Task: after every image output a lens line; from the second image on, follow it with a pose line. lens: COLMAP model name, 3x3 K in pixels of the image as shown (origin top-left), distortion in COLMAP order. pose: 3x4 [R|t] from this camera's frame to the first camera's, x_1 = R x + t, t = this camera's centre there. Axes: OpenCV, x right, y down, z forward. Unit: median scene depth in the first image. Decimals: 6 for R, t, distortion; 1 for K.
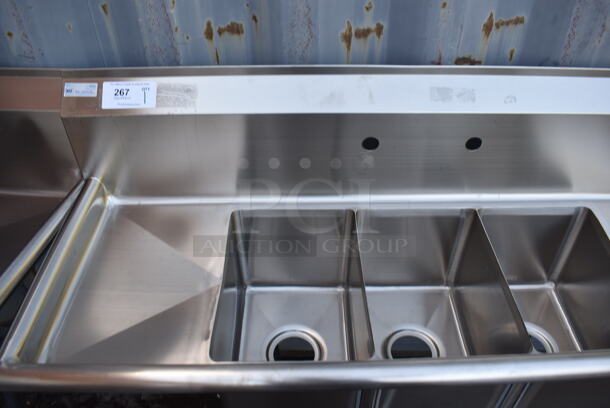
lens RADIAL K [[476.6, 0, 305.0], [0, 476.6, 204.0], [0, 0, 1]] dist [-0.077997, 0.007356]
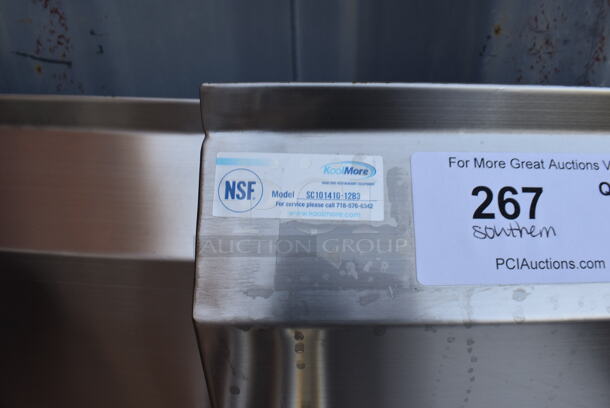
lens RADIAL K [[476.6, 0, 305.0], [0, 476.6, 204.0], [0, 0, 1]] dist [-0.077997, 0.007356]
pose [[0.999857, 0.005796, -0.015872, -0.443766], [-0.008186, 0.987888, -0.154951, -0.191429], [0.014782, 0.155059, 0.987795, 0.743091]]
